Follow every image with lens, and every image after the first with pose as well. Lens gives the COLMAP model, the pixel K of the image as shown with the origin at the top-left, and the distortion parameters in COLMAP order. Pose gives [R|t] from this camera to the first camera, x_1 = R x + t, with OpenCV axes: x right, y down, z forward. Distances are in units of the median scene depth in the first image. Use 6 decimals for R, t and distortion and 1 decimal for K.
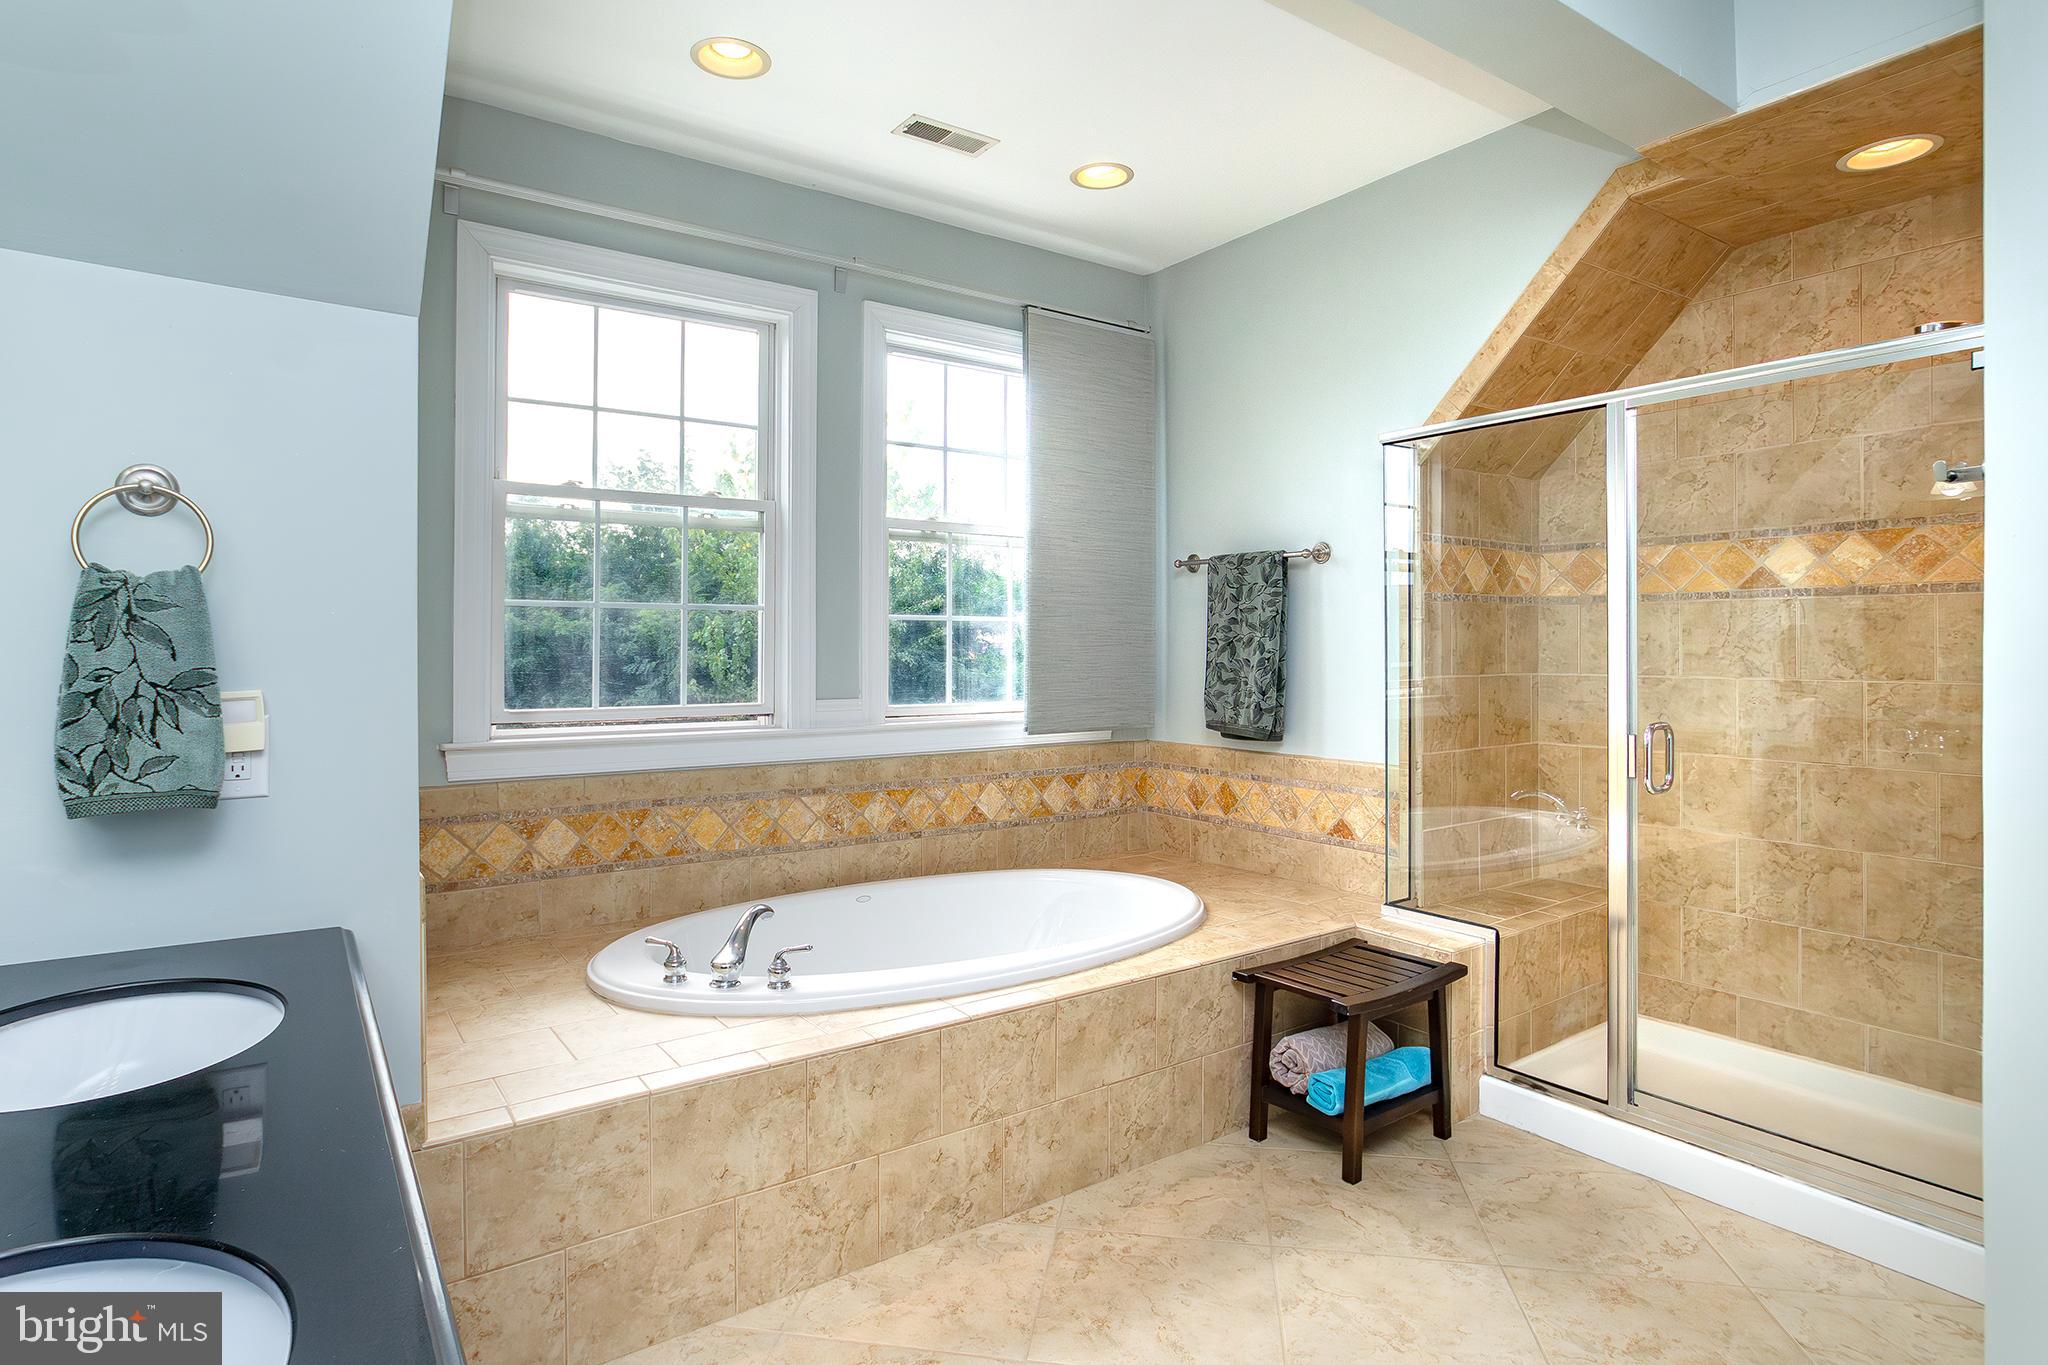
lens RADIAL K [[1081.3, 0, 1029.5], [0, 1081.3, 648.6], [0, 0, 1]] dist [-0.029589, 0.013627]
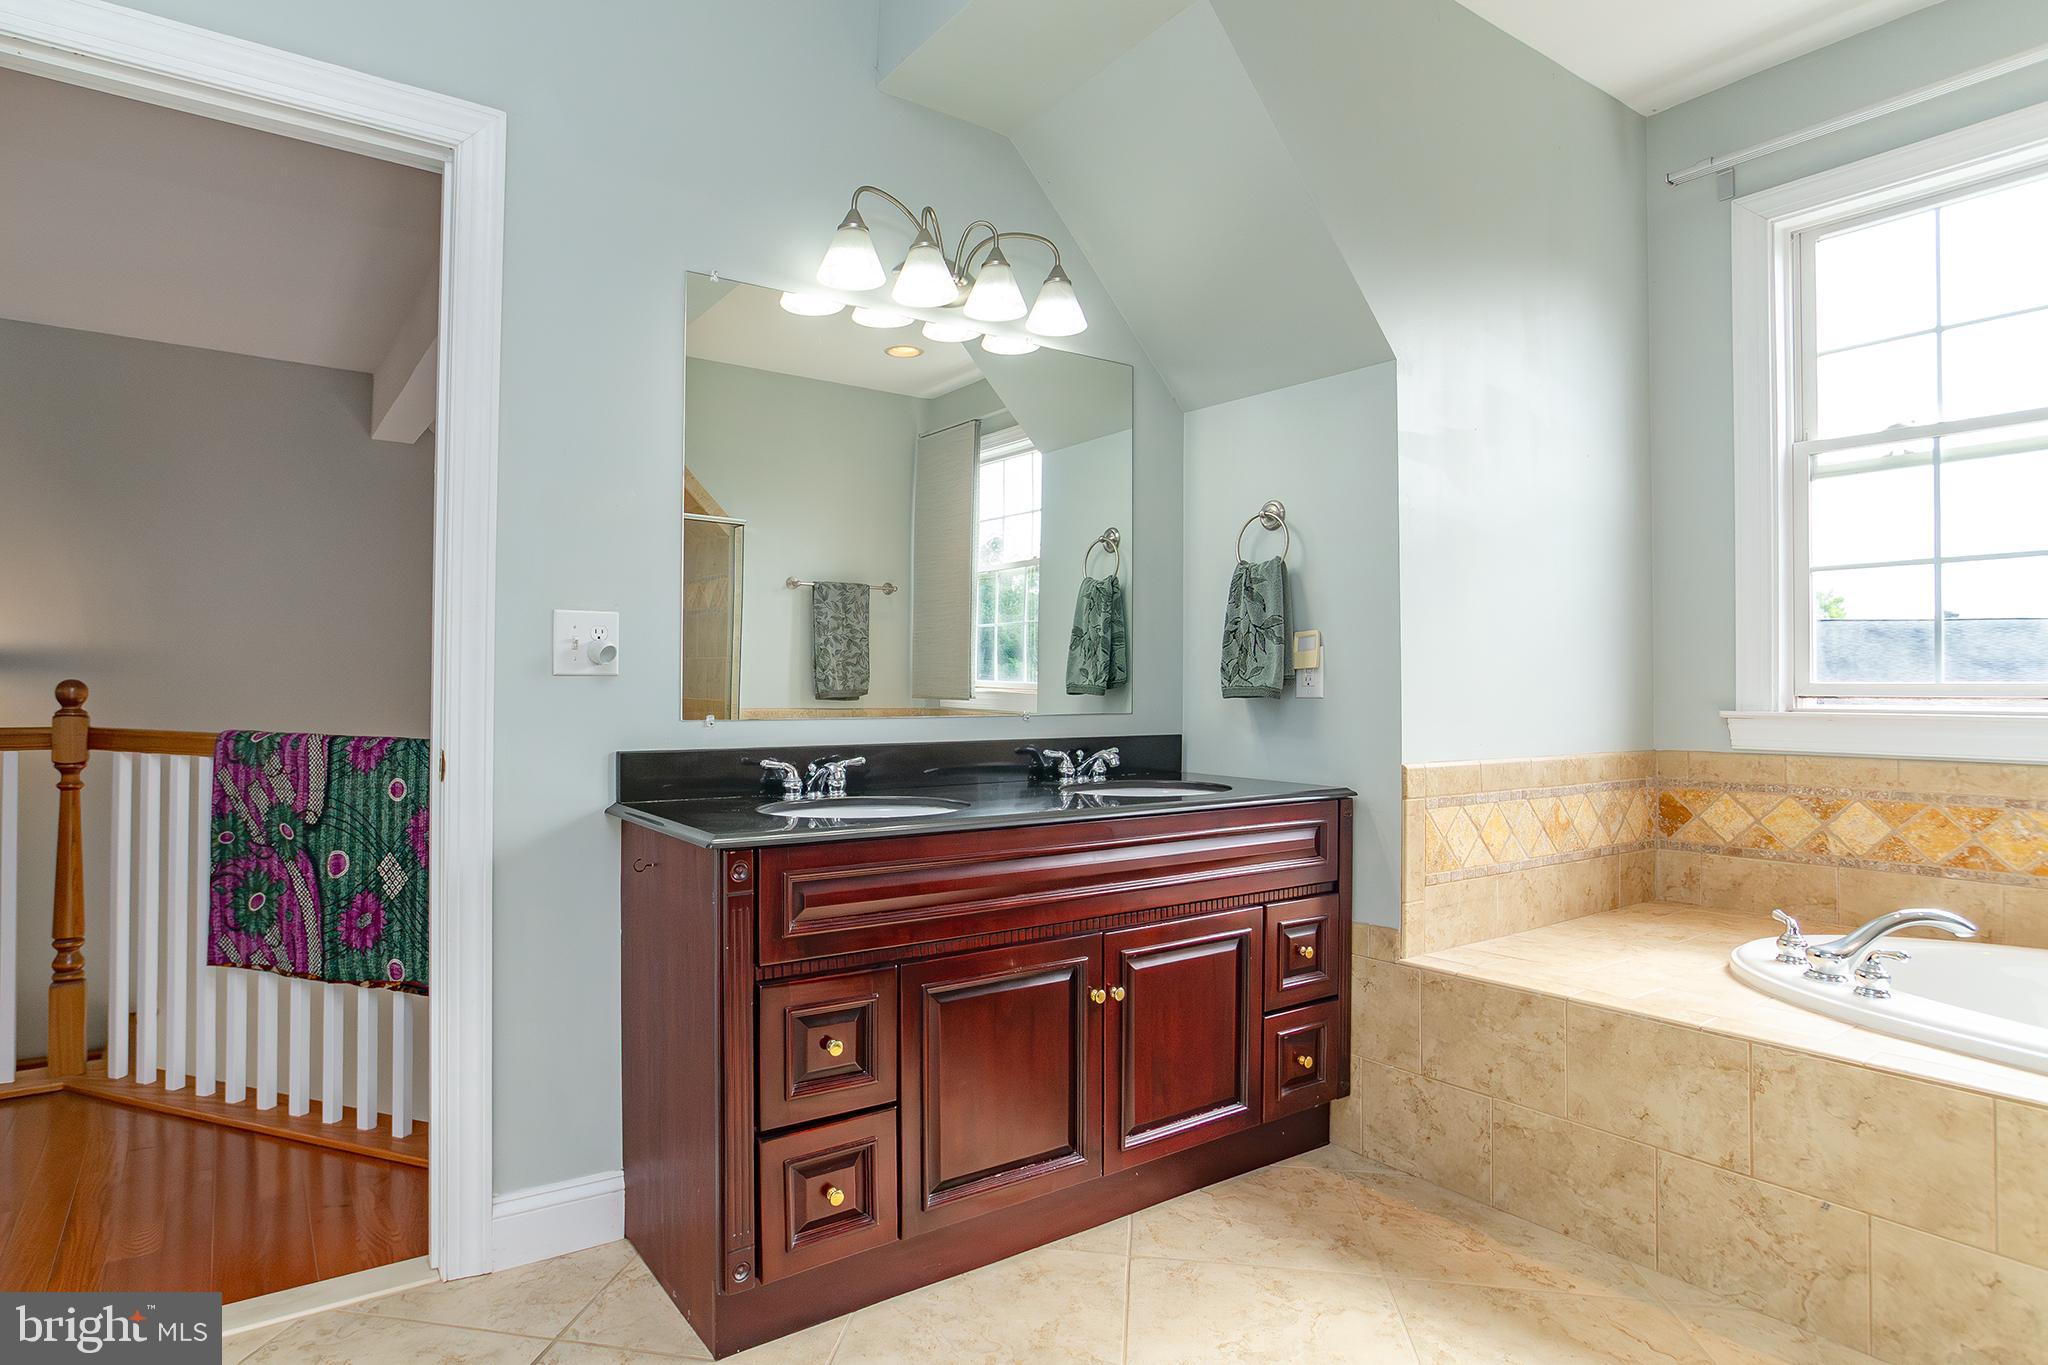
lens RADIAL K [[1081.3, 0, 955.1], [0, 1081.3, 680.2], [0, 0, 1]] dist [-0.029589, 0.013627]
pose [[-0.001738, -0.011079, -0.999937, 0.456159], [-0.004675, 0.999928, -0.011071, 0.069459], [0.999988, 0.004656, -0.001789, 0.243872]]
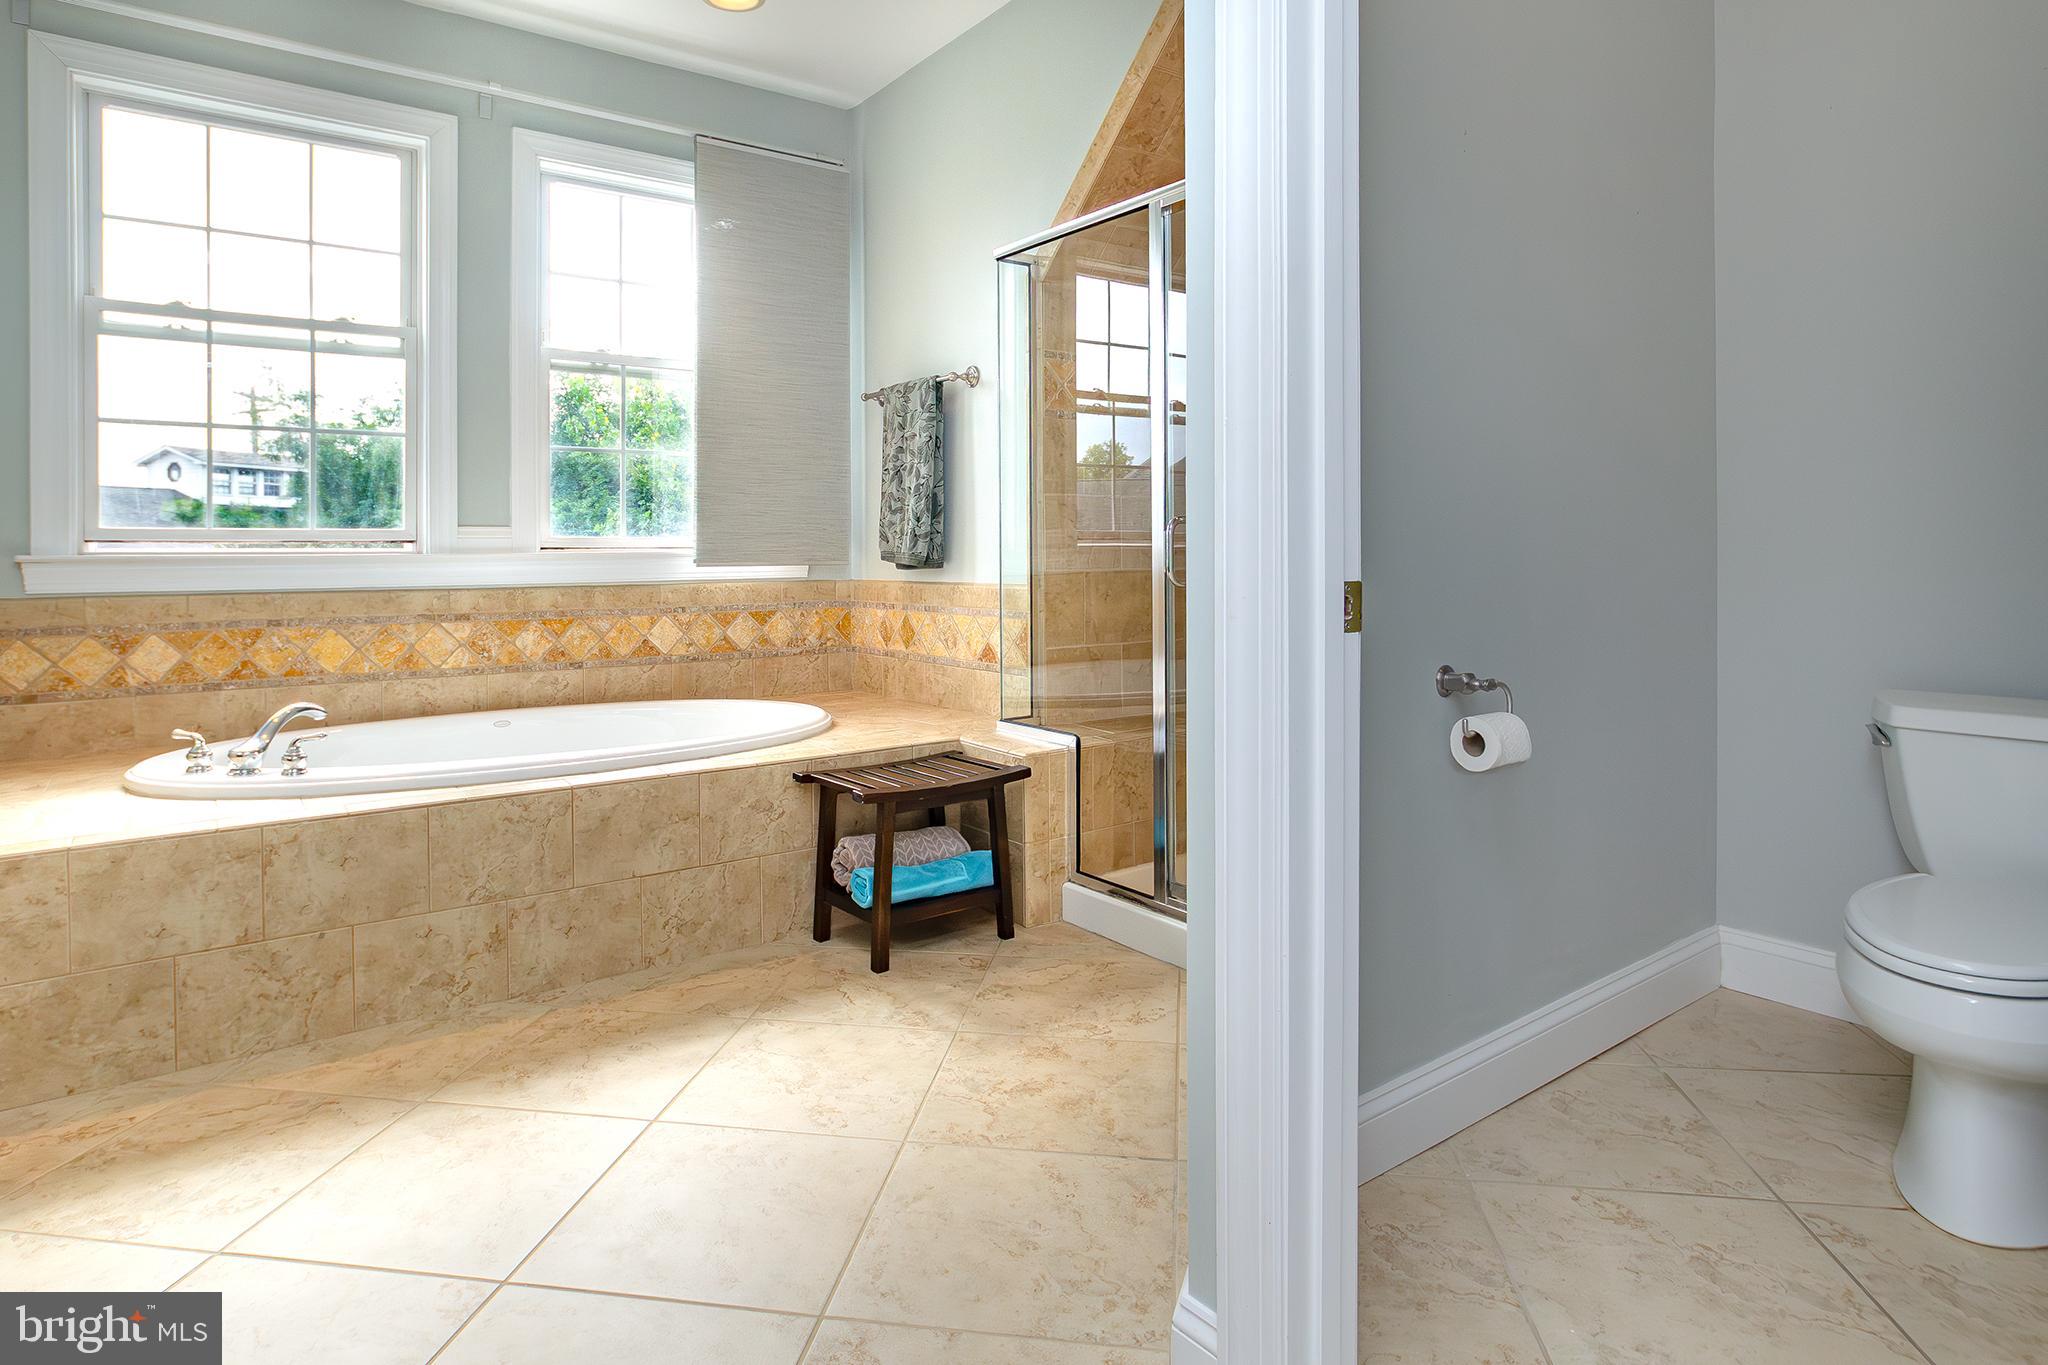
lens RADIAL K [[1142.2, 0, 991.8], [0, 1142.2, 550.7], [0, 0, 1]] dist [-0.016275, 0.012715]
pose [[0.999964, -0.005791, 0.006272, 0.334111], [0.005780, 0.999982, 0.001796, 0.082513], [-0.006282, -0.001760, 0.999979, -0.062871]]
